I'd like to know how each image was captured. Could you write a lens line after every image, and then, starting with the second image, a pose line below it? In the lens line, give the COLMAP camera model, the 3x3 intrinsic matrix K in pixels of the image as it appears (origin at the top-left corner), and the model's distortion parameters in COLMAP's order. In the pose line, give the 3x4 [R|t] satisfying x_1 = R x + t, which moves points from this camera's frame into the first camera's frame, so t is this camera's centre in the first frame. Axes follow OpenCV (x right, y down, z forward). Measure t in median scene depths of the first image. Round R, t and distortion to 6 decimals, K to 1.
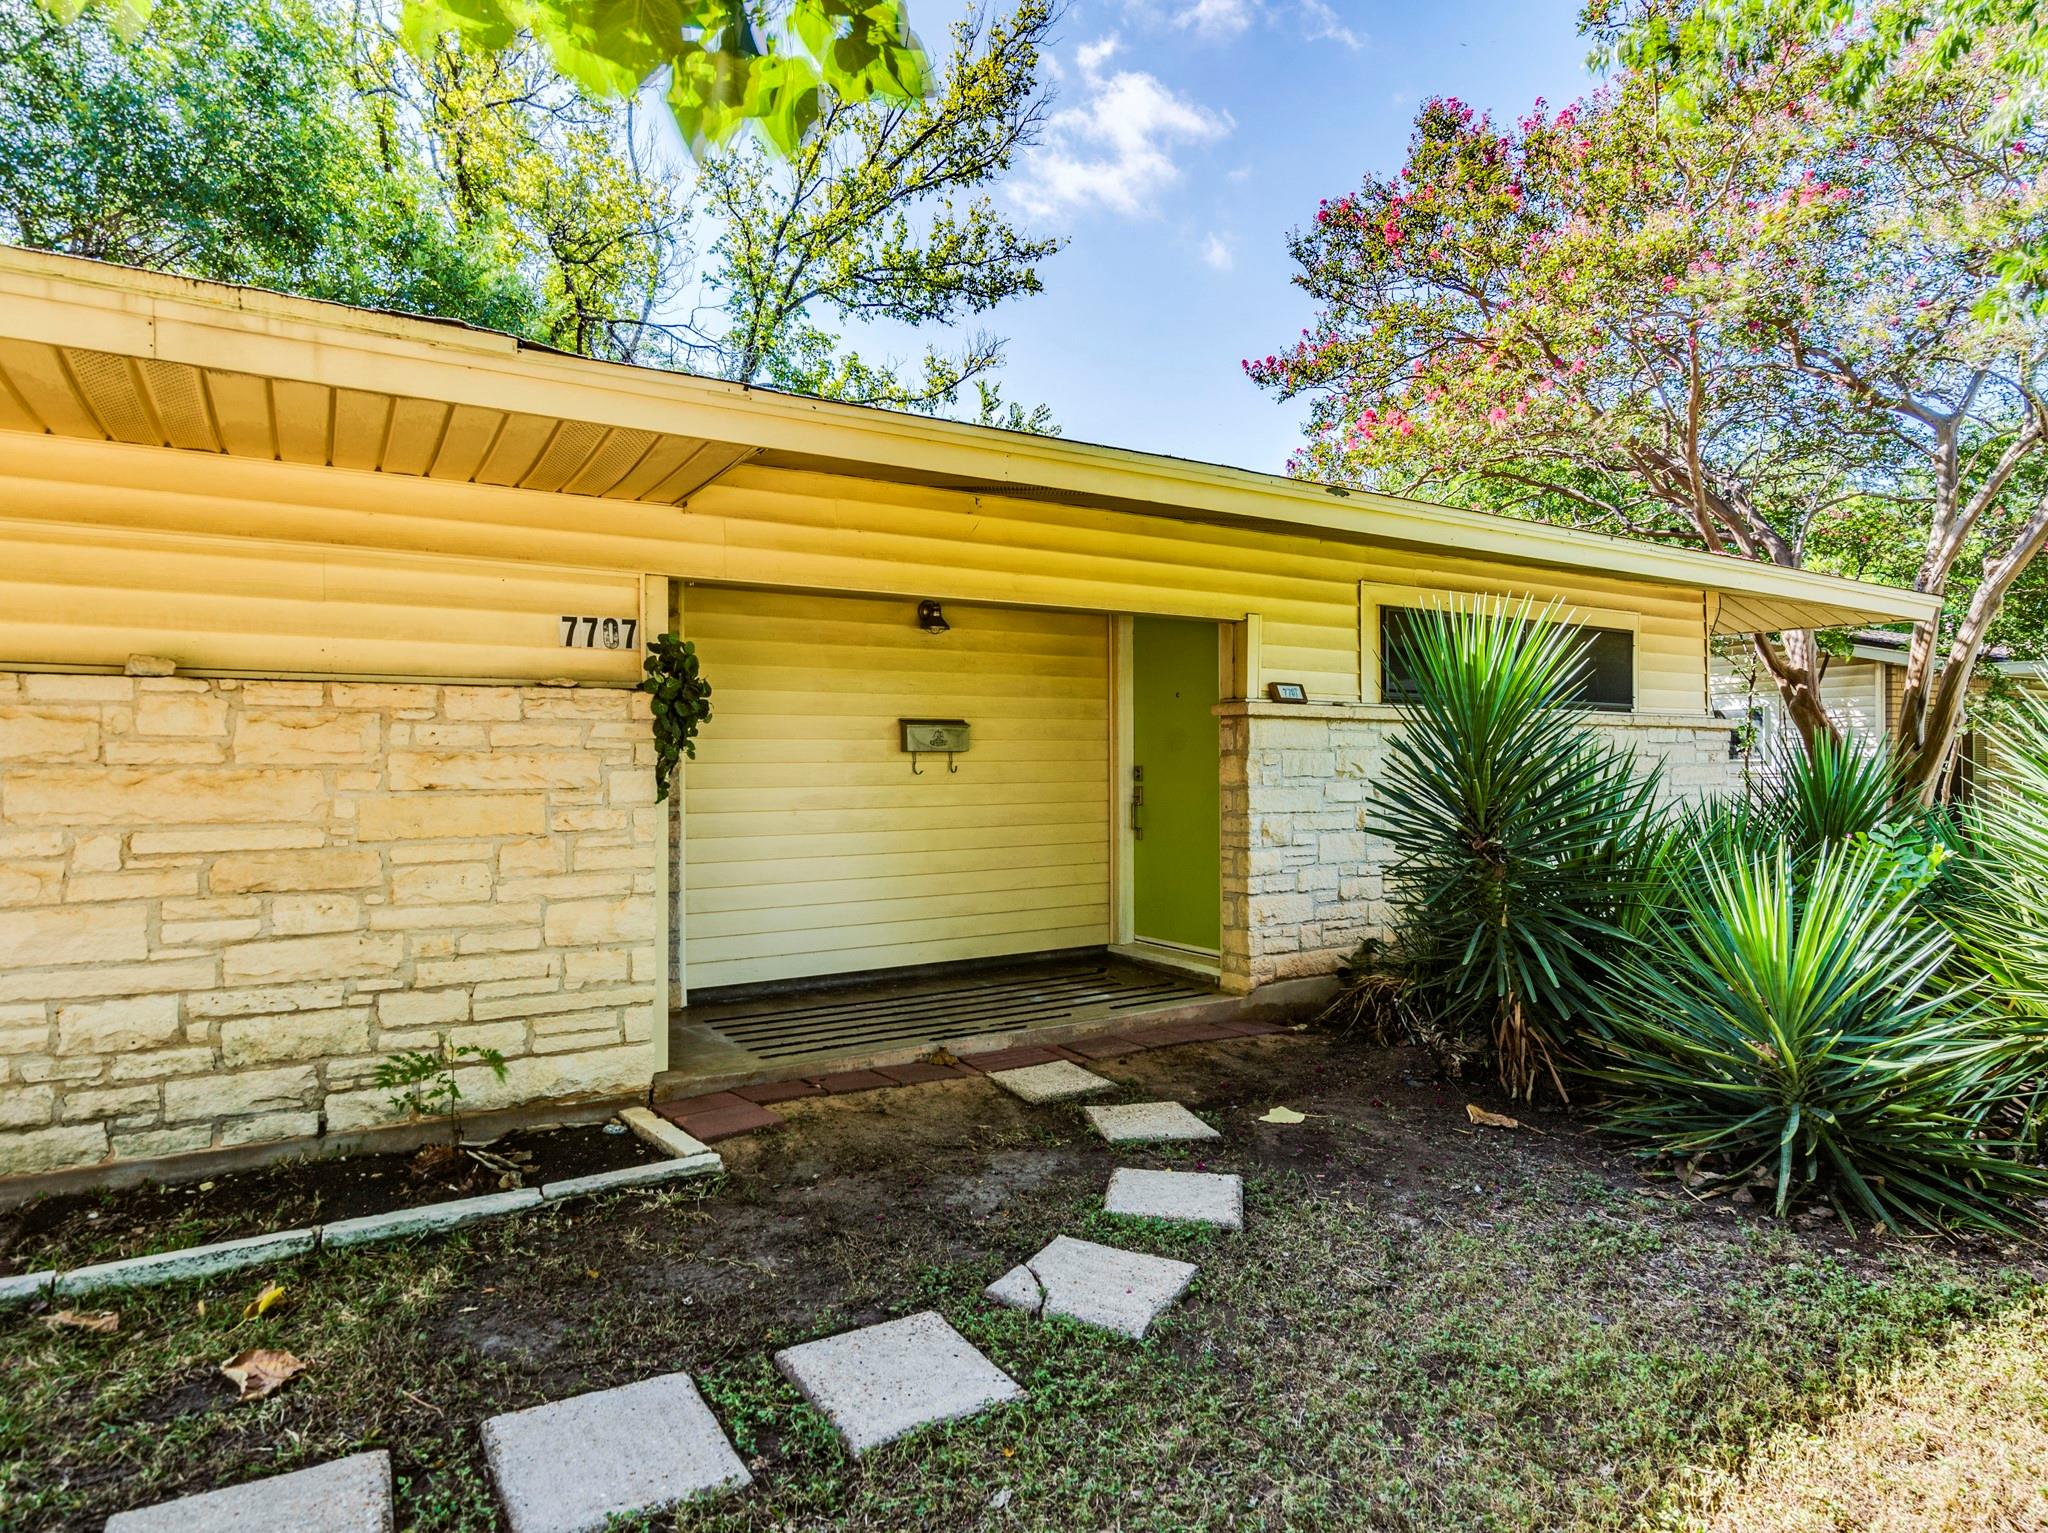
lens RADIAL K [[1025.9, 0, 1024.0], [0, 1025.9, 766.5], [0, 0, 1]] dist [-0.014021, 0.000350]
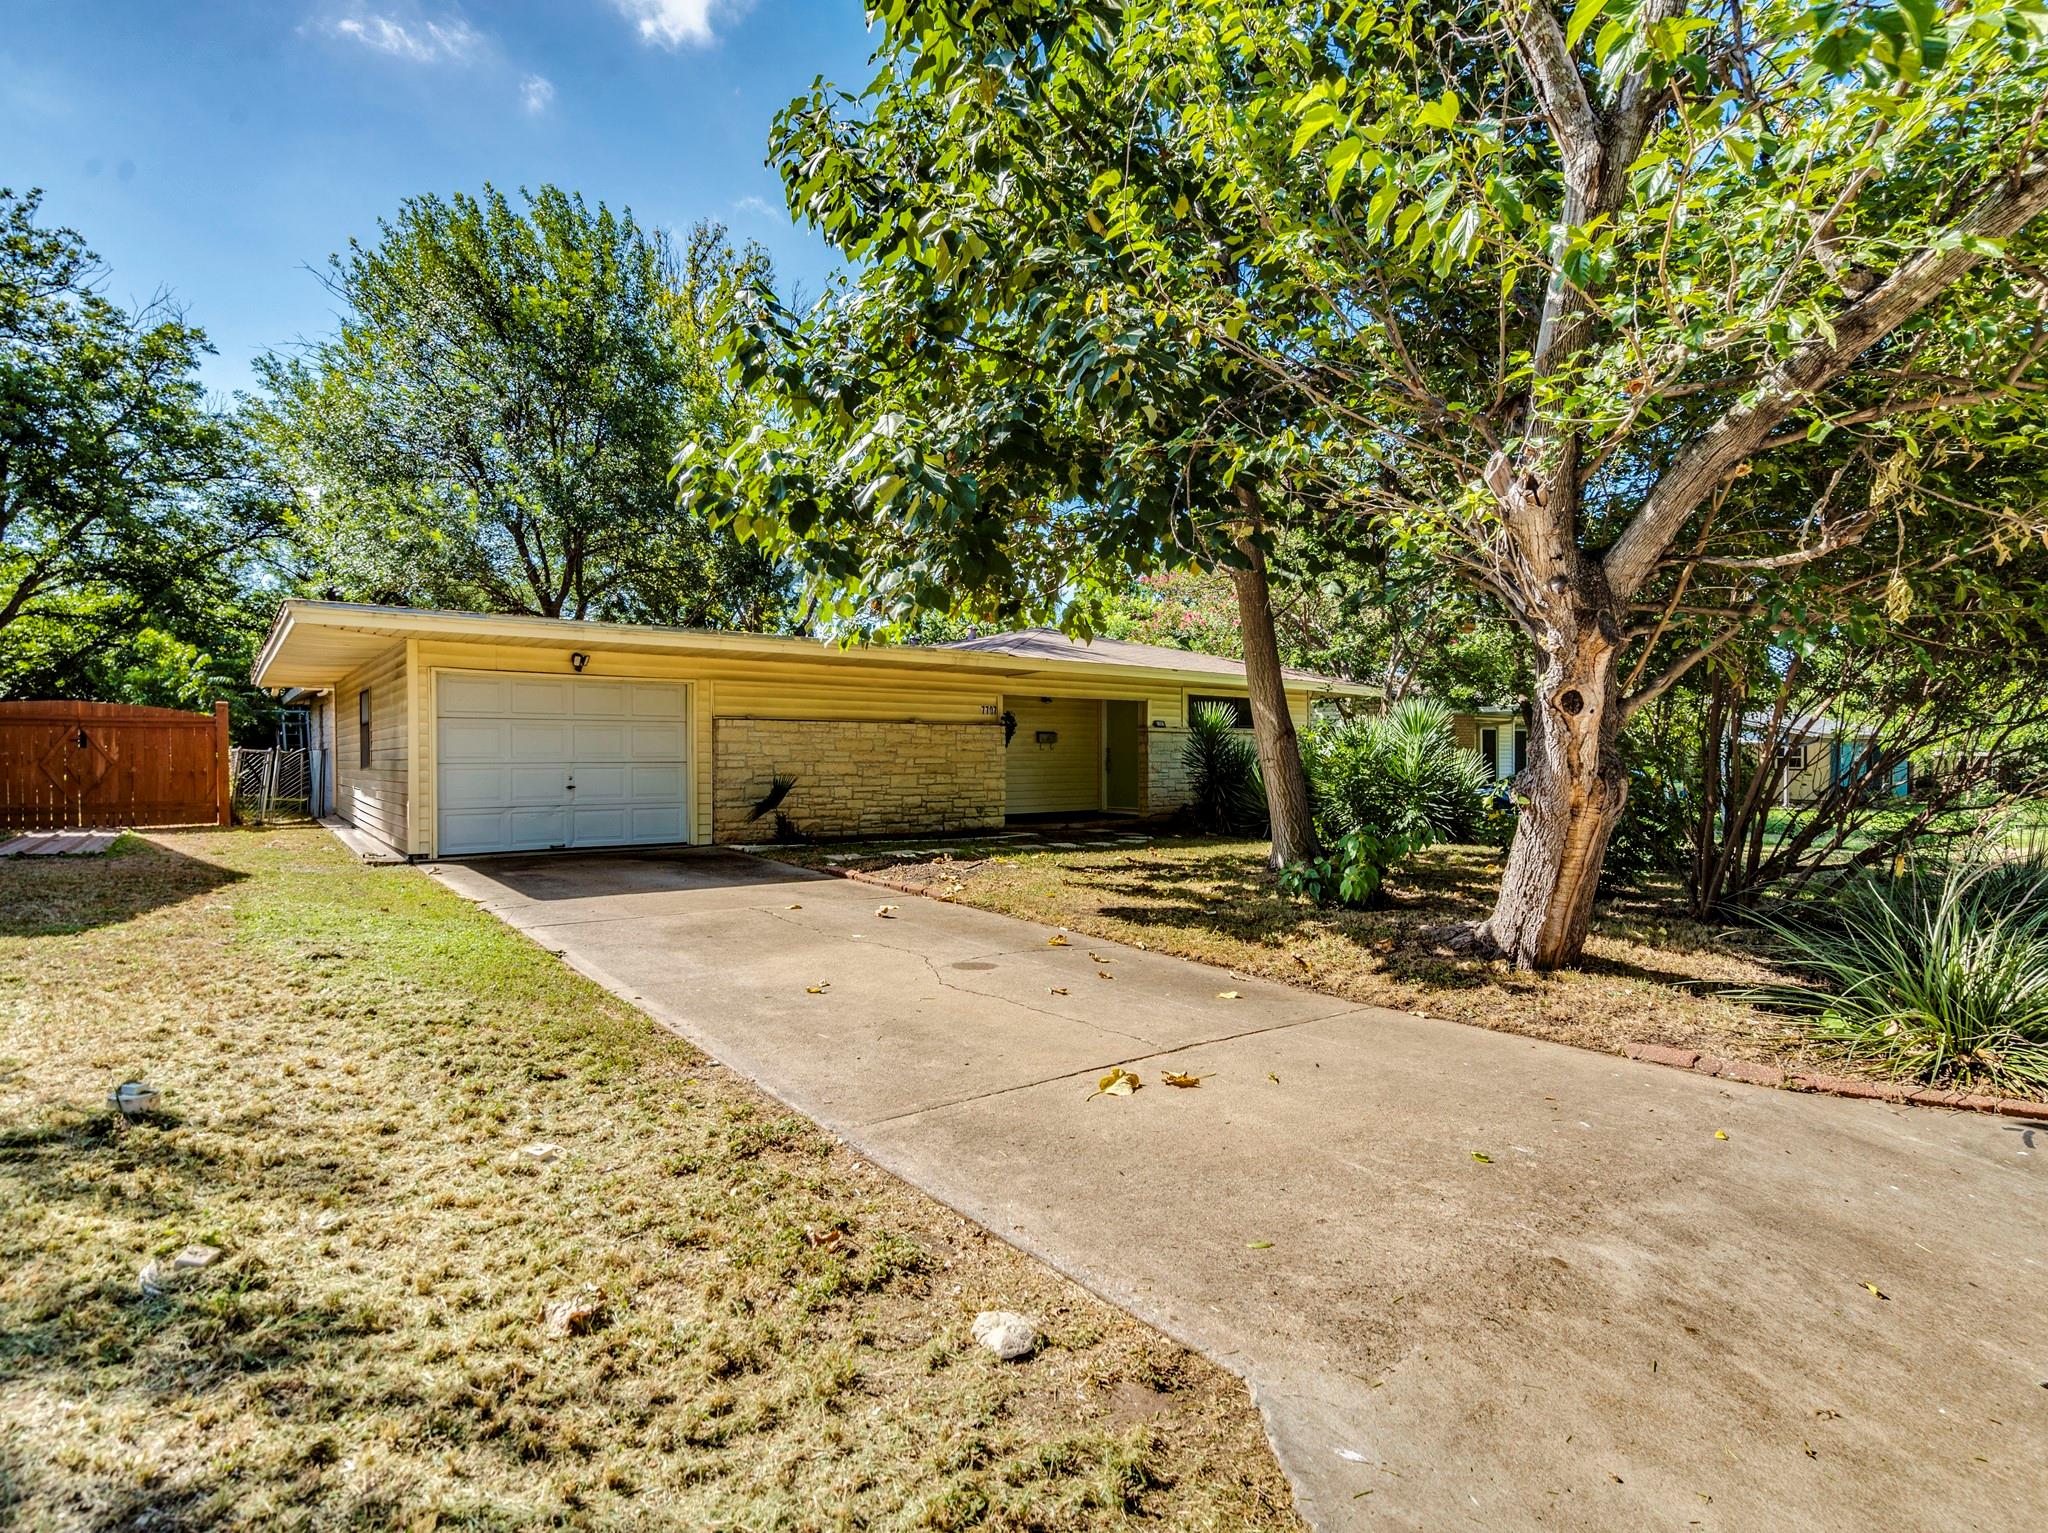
lens RADIAL K [[1025.9, 0, 1024.0], [0, 1025.9, 766.5], [0, 0, 1]] dist [-0.014021, 0.000350]
pose [[0.987720, -0.003077, 0.156205, -0.879391], [0.004168, 0.999969, -0.006653, 0.105854], [-0.156180, 0.007223, 0.987702, -2.788638]]
